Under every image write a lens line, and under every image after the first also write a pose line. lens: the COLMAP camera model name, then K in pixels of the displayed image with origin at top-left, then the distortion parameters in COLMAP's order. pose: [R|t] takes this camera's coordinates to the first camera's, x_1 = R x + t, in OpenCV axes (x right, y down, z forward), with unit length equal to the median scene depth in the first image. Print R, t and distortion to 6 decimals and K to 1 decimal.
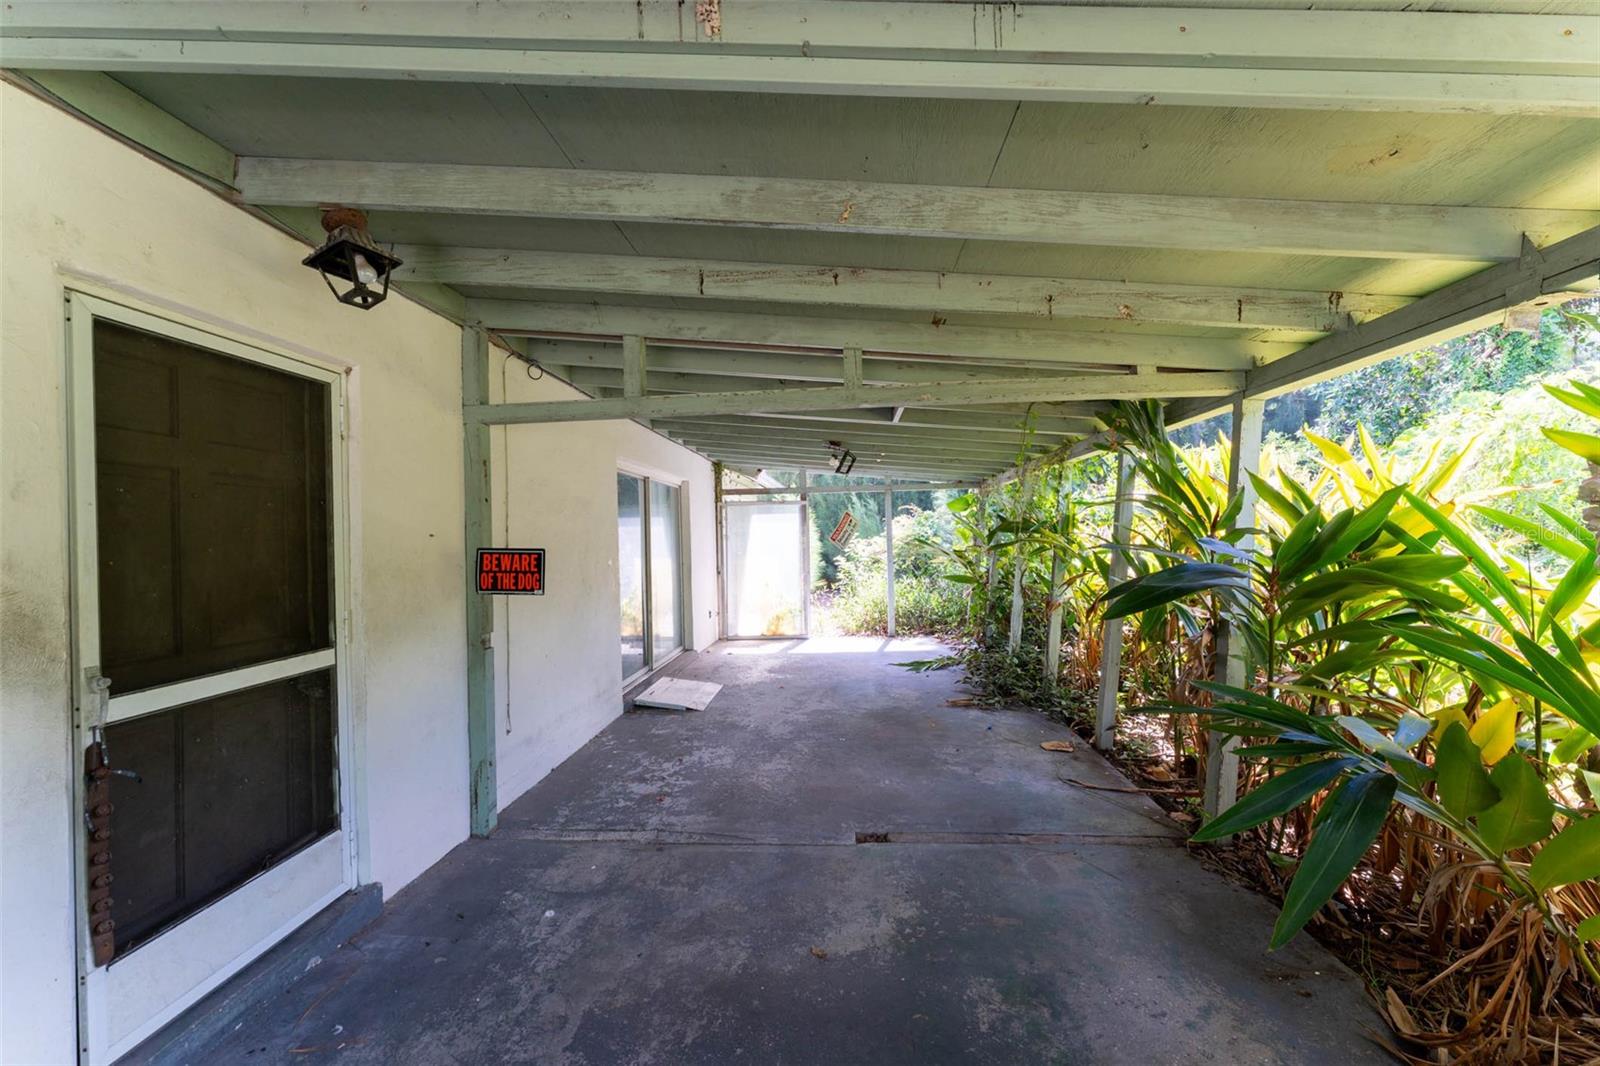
lens RADIAL K [[646.4, 0, 797.8], [0, 646.4, 534.0], [0, 0, 1]] dist [-0.002376, -0.000198]
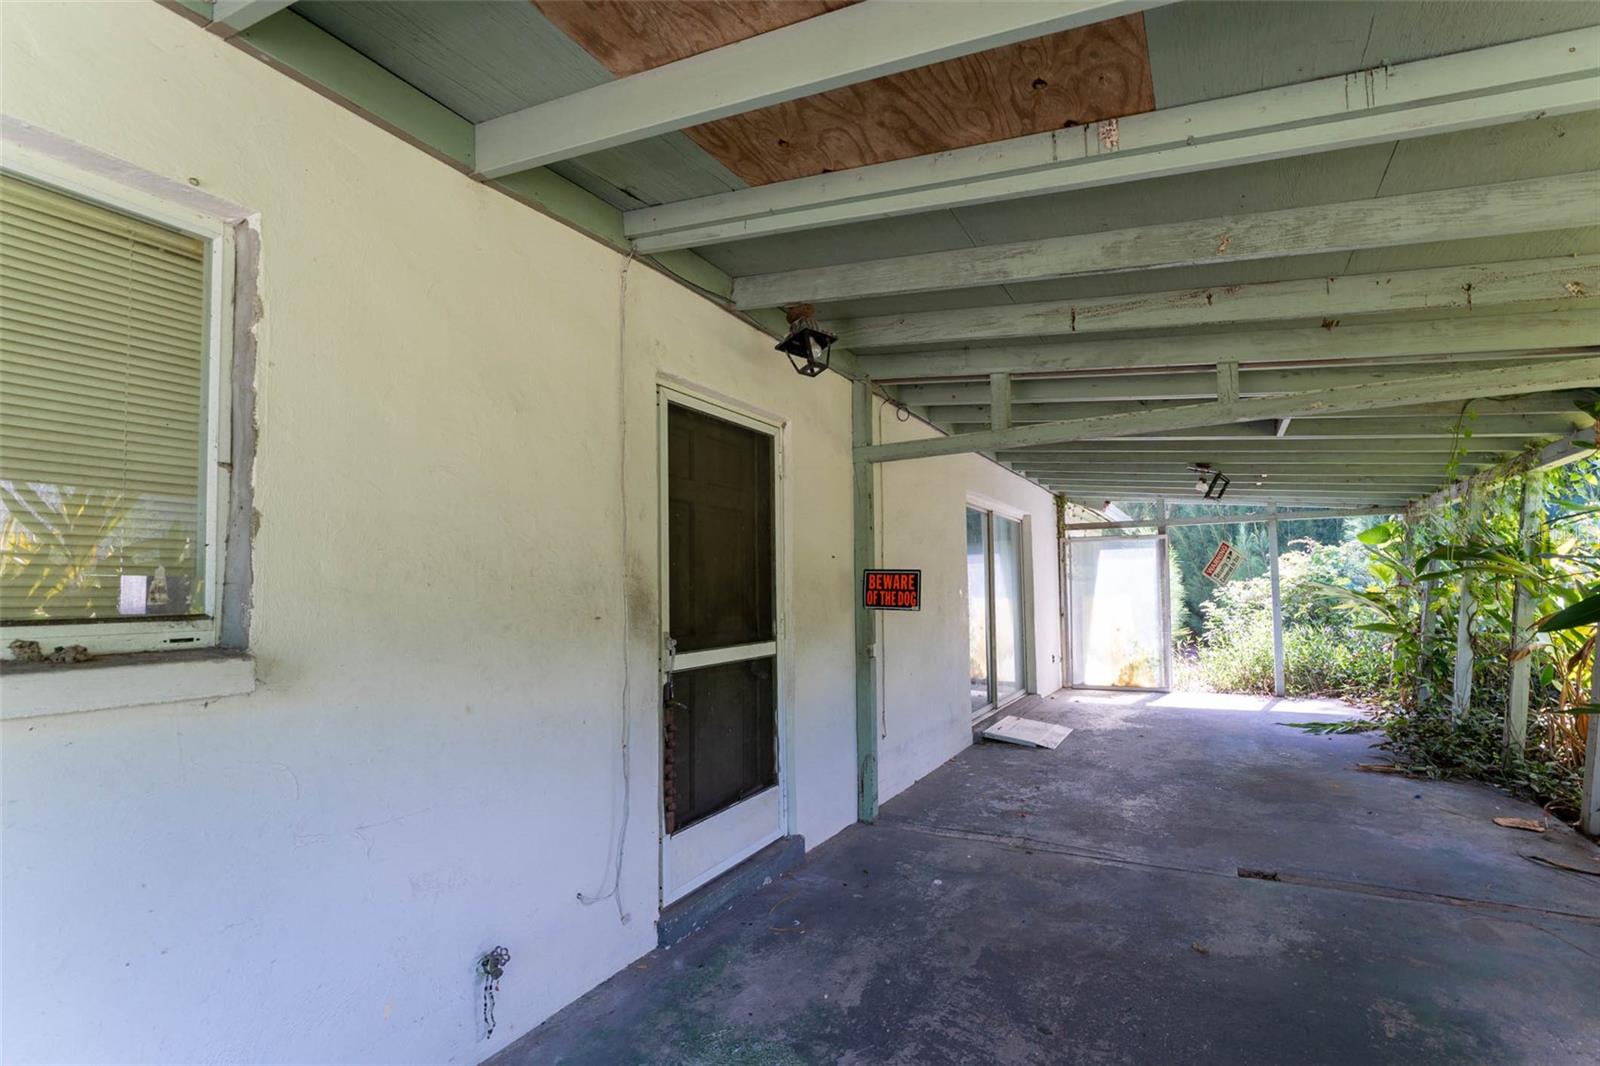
lens RADIAL K [[726.2, 0, 845.1], [0, 726.2, 557.7], [0, 0, 1]] dist [-0.000972, -0.000742]
pose [[0.923369, -0.009370, -0.383800, -0.031262], [-0.004368, 0.999381, -0.034908, 0.050448], [0.383890, 0.033909, 0.922756, -0.232215]]
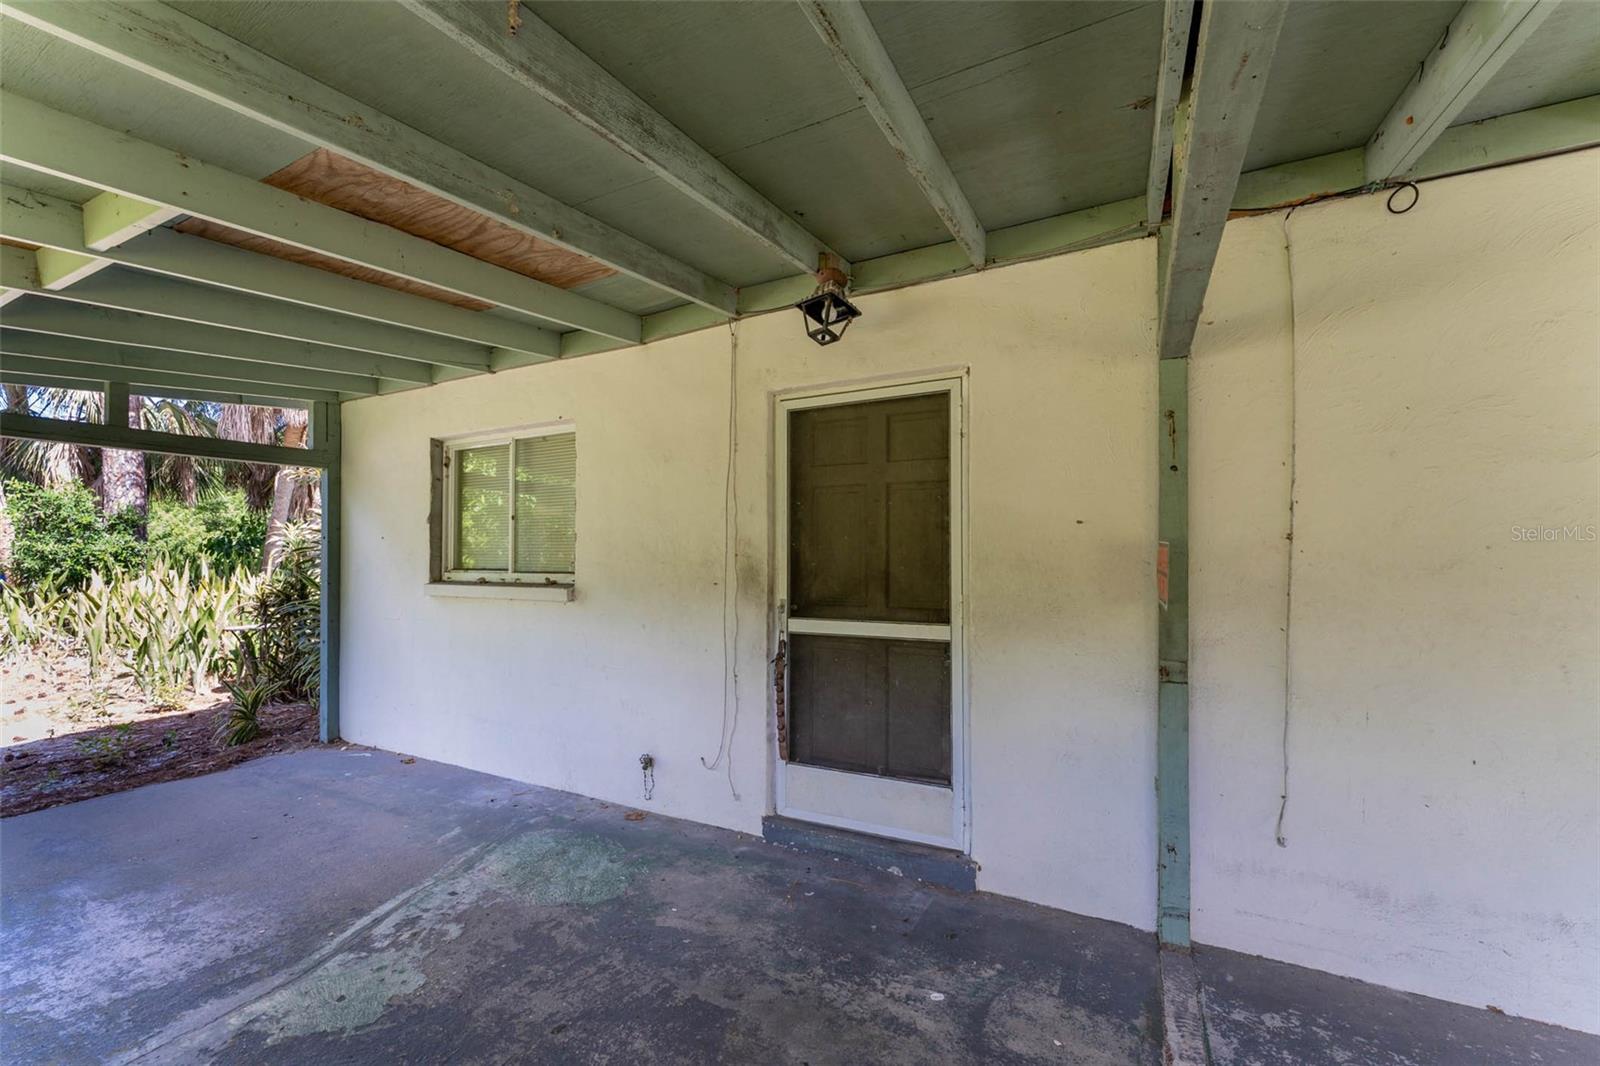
lens RADIAL K [[649.1, 0, 778.3], [0, 649.1, 545.5], [0, 0, 1]] dist [-0.000499, -0.000045]
pose [[-0.406514, 0.007510, -0.913613, 0.359045], [0.013554, 0.999906, 0.002188, 0.025447], [0.913544, -0.011494, -0.406578, 0.988163]]
